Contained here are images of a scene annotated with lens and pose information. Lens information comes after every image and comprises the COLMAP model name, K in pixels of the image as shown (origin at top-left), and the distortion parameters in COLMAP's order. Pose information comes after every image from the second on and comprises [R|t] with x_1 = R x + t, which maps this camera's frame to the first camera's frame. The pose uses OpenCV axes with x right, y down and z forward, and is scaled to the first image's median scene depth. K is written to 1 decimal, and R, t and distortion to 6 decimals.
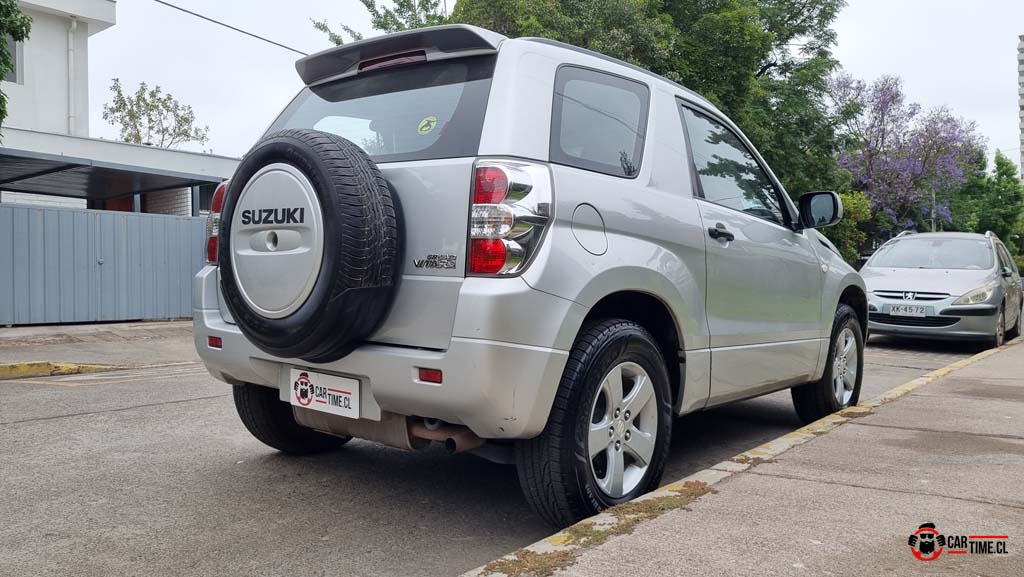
lens RADIAL K [[792.4, 0, 512.0], [0, 792.4, 279.6], [0, 0, 1]] dist [0.026587, -0.012635]
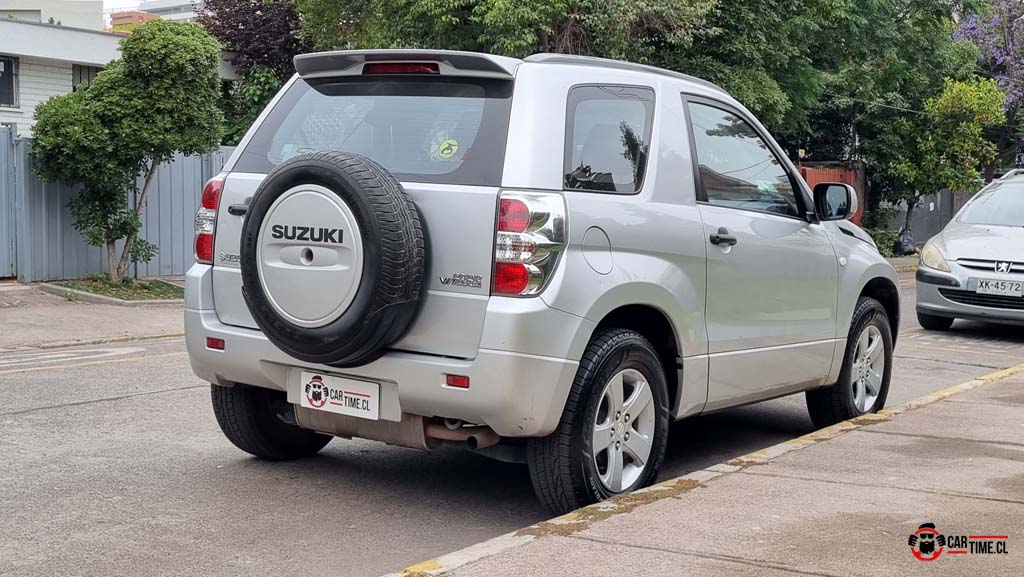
lens RADIAL K [[1397.6, 0, 517.9], [0, 1397.6, 285.3], [0, 0, 1]] dist [0.029429, 0.040663]
pose [[0.997025, 0.012372, 0.076084, -0.148800], [-0.017155, 0.997895, 0.062537, -0.124955], [-0.075151, -0.063657, 0.995138, -0.865821]]
